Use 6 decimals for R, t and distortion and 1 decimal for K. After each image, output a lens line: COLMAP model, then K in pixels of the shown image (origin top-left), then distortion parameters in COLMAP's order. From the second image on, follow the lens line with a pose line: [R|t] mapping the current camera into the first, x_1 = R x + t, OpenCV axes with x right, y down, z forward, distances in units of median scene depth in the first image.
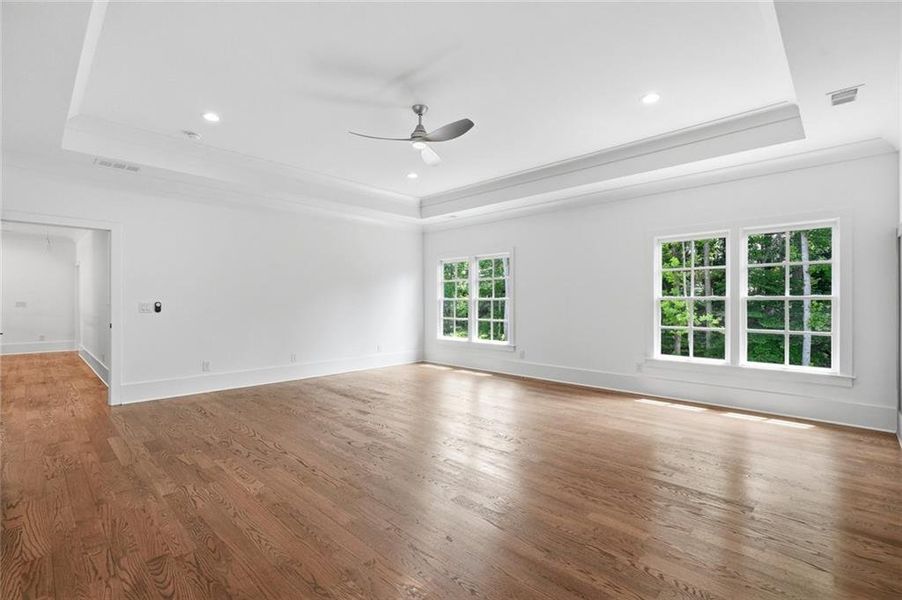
lens RADIAL K [[406.2, 0, 449.3], [0, 406.2, 298.3], [0, 0, 1]] dist [-0.017177, -0.000114]
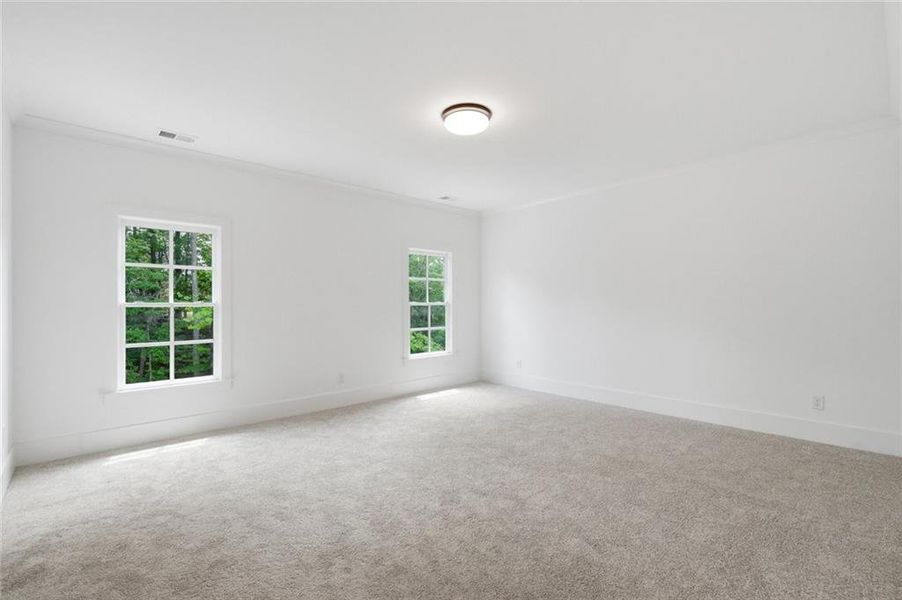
lens RADIAL K [[575.8, 0, 452.9], [0, 575.8, 301.9], [0, 0, 1]] dist [0.032217, 0.000696]
pose [[-0.098266, 0.006559, 0.995139, -0.701672], [0.003716, 0.999974, -0.006224, 0.004088], [-0.995153, 0.003087, -0.098288, 0.693005]]
